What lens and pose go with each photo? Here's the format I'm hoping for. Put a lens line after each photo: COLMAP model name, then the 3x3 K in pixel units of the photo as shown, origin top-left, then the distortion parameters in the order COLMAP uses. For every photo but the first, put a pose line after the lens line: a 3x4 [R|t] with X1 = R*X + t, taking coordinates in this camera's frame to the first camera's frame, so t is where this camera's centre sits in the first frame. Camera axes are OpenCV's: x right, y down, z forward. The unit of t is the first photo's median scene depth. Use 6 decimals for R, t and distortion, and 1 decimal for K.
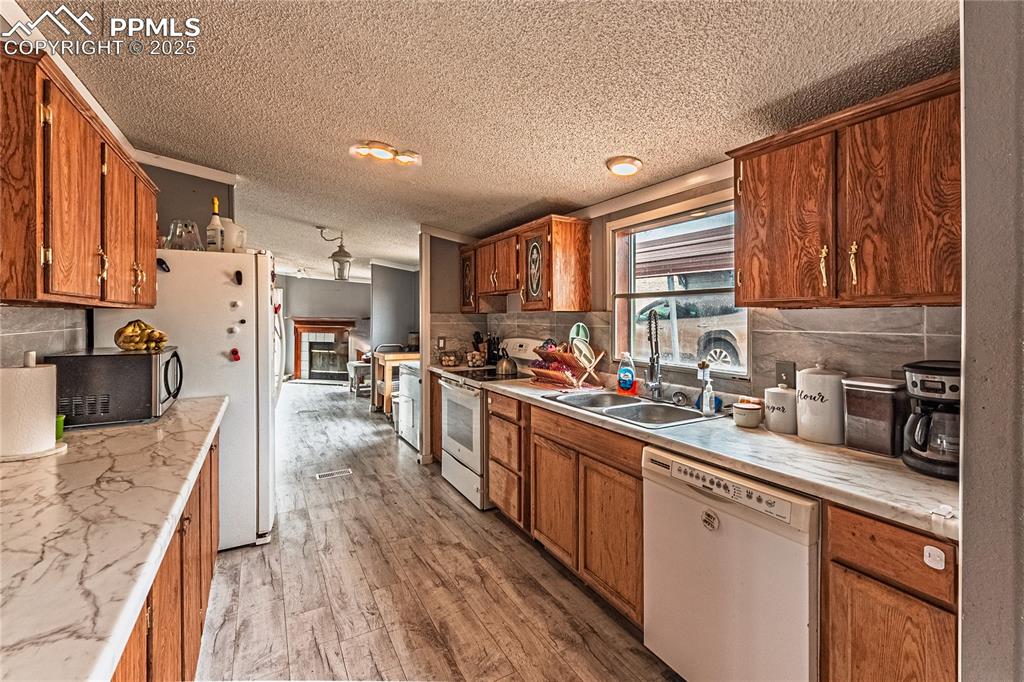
lens RADIAL K [[432.3, 0, 509.9], [0, 432.3, 314.9], [0, 0, 1]] dist [0.004048, -0.000071]
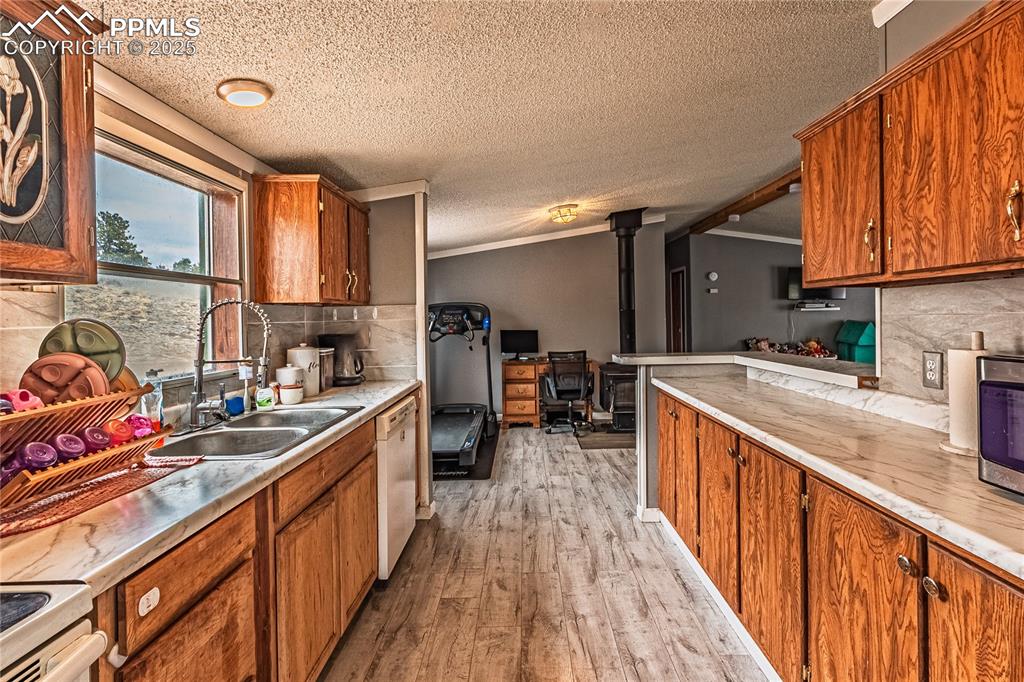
lens RADIAL K [[492.0, 0, 531.0], [0, 492.0, 319.9], [0, 0, 1]] dist [0.007489, -0.005860]
pose [[-0.878289, 0.012144, 0.477976, -0.434419], [0.014610, 0.999892, 0.001442, 0.025752], [-0.477907, 0.008250, -0.878372, 1.235003]]
